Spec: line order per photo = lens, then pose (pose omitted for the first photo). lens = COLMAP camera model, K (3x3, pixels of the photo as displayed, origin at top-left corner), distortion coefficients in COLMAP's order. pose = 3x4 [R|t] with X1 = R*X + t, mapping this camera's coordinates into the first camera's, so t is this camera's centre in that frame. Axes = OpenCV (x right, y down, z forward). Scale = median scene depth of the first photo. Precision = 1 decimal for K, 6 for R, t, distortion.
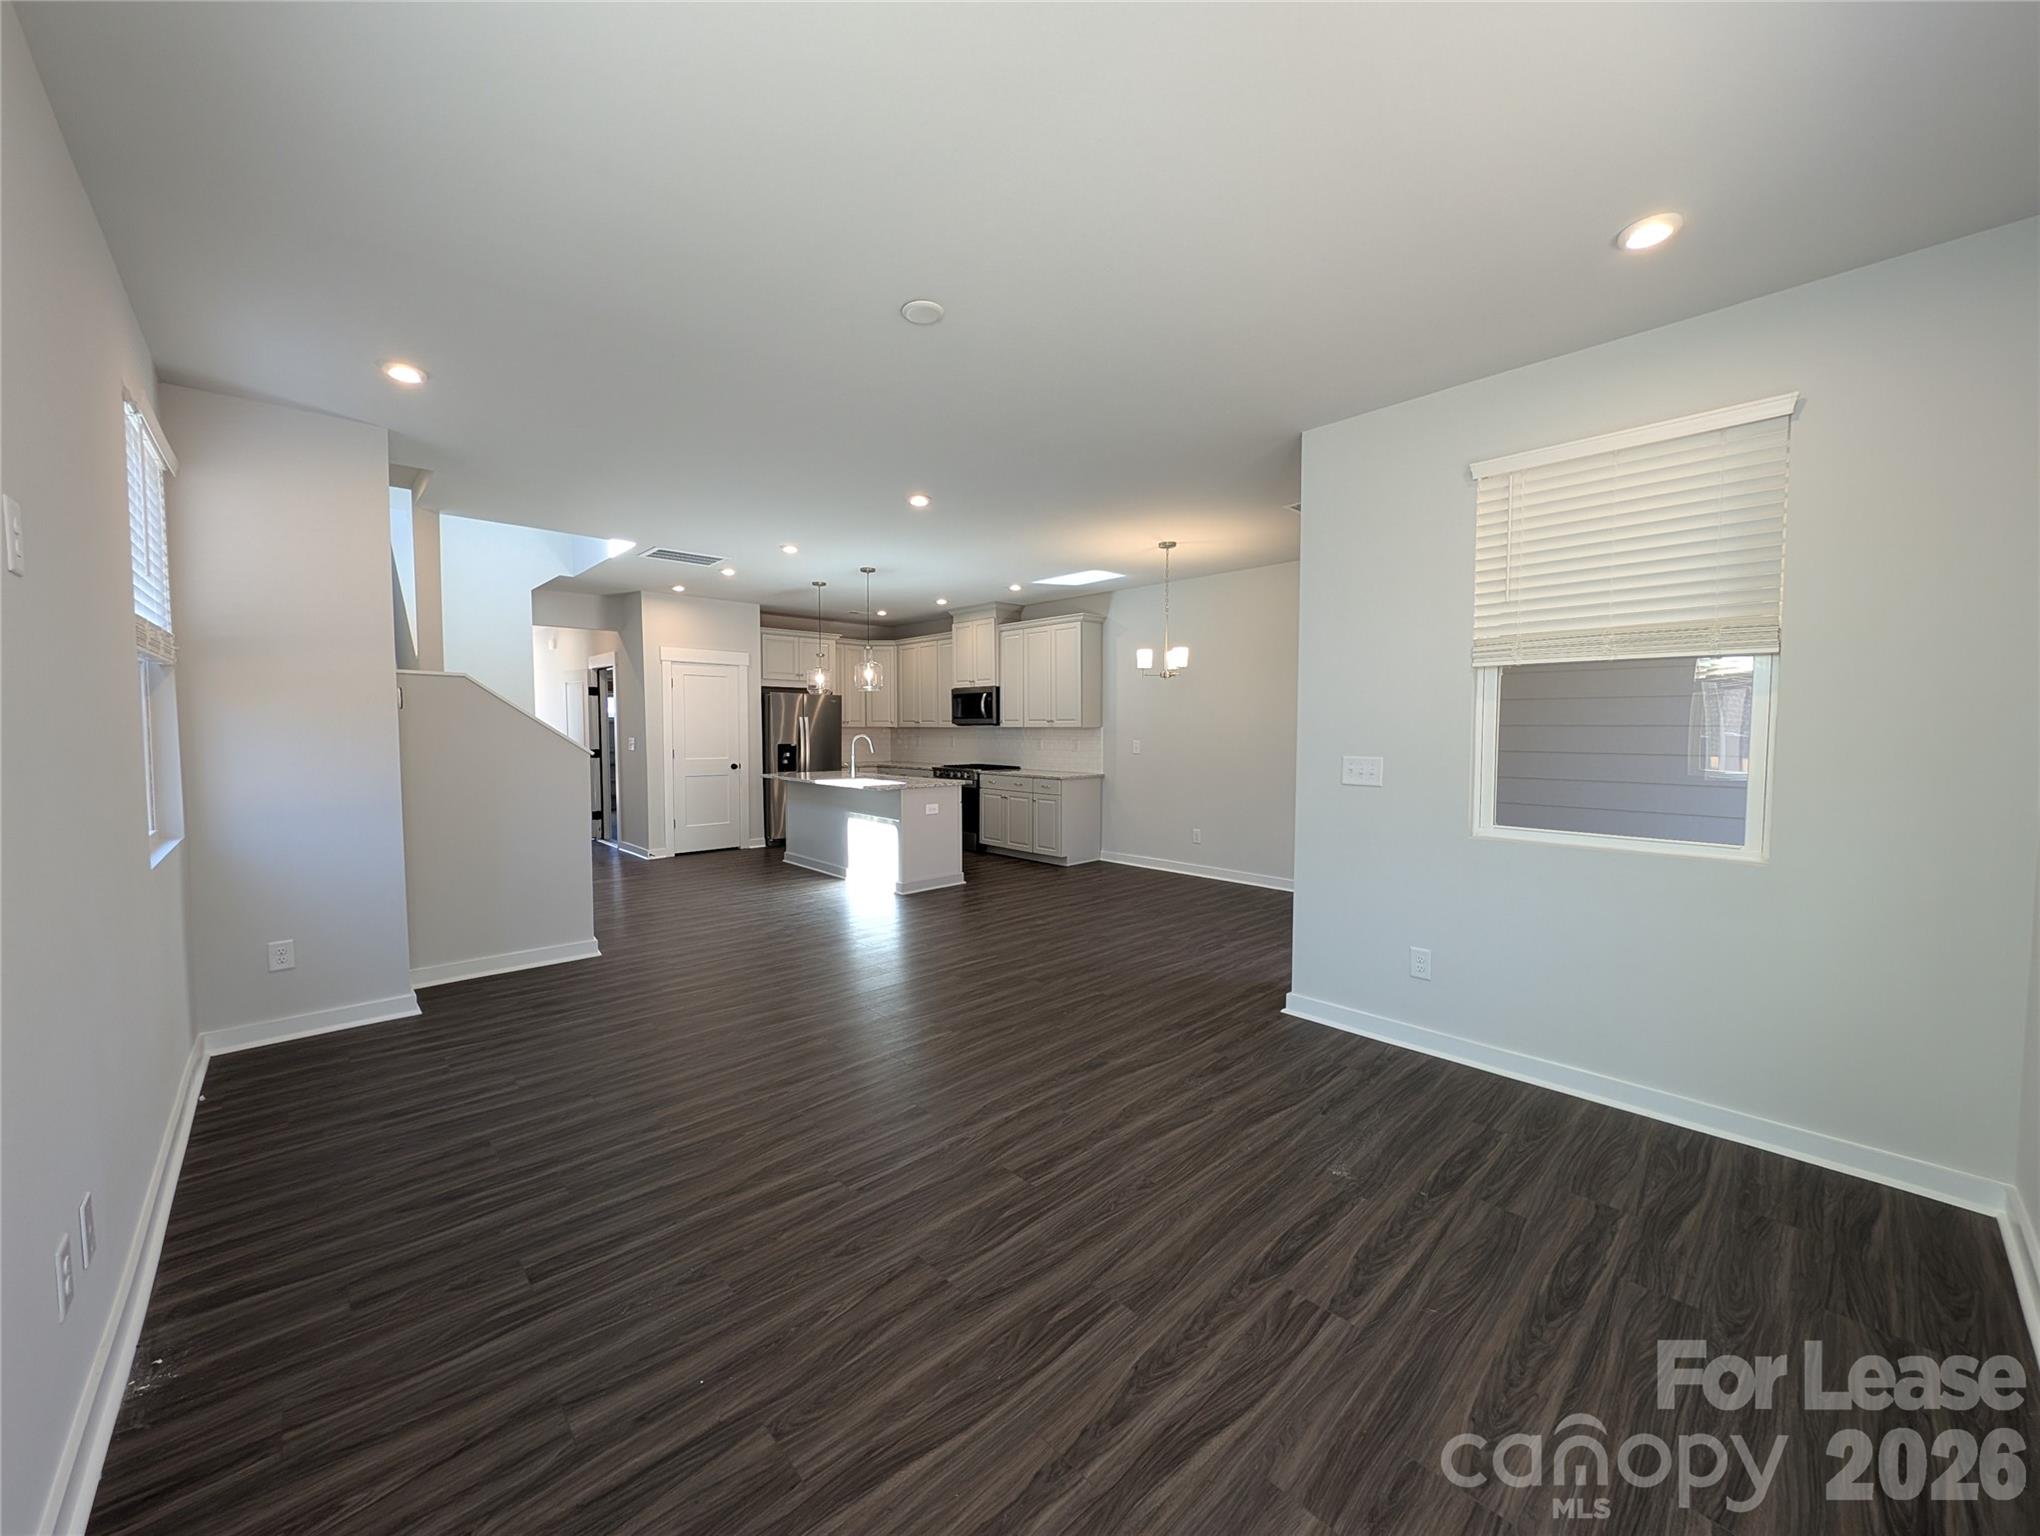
lens RADIAL K [[768.6, 0, 1020.0], [0, 768.6, 768.0], [0, 0, 1]] dist [0.002758, 0.000028]
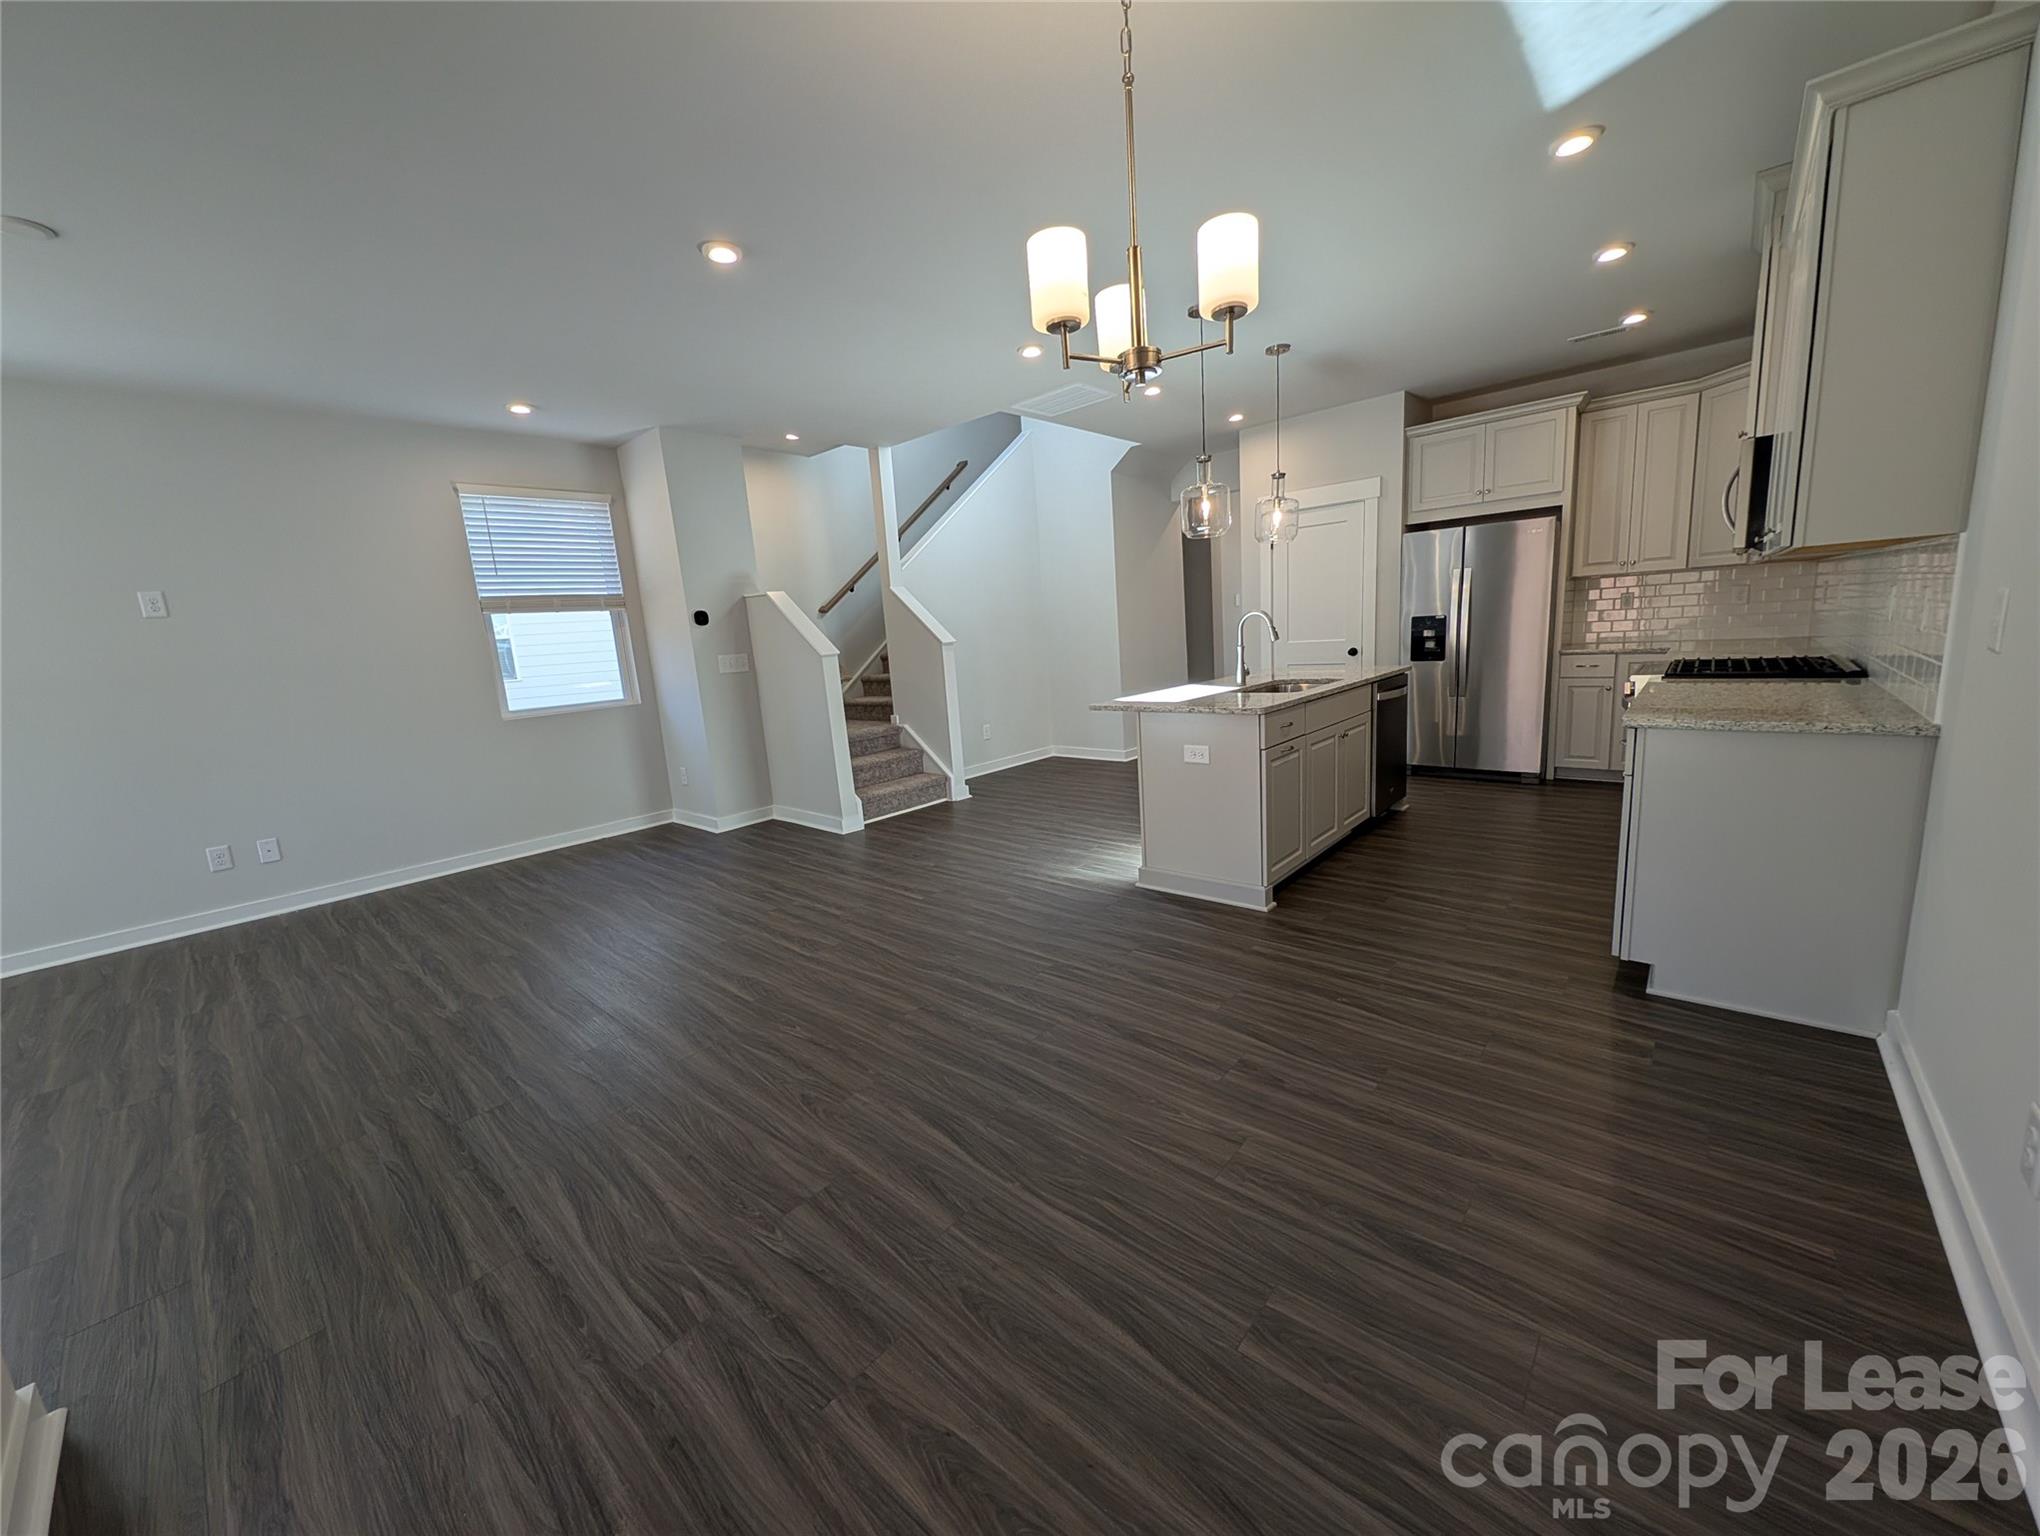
lens RADIAL K [[768.6, 0, 1020.0], [0, 768.6, 768.0], [0, 0, 1]] dist [0.002758, 0.000028]
pose [[0.079980, 0.171632, -0.981909, 0.506622], [0.016664, 0.984697, 0.173477, -0.039604], [0.996657, -0.030237, 0.075896, 1.055363]]
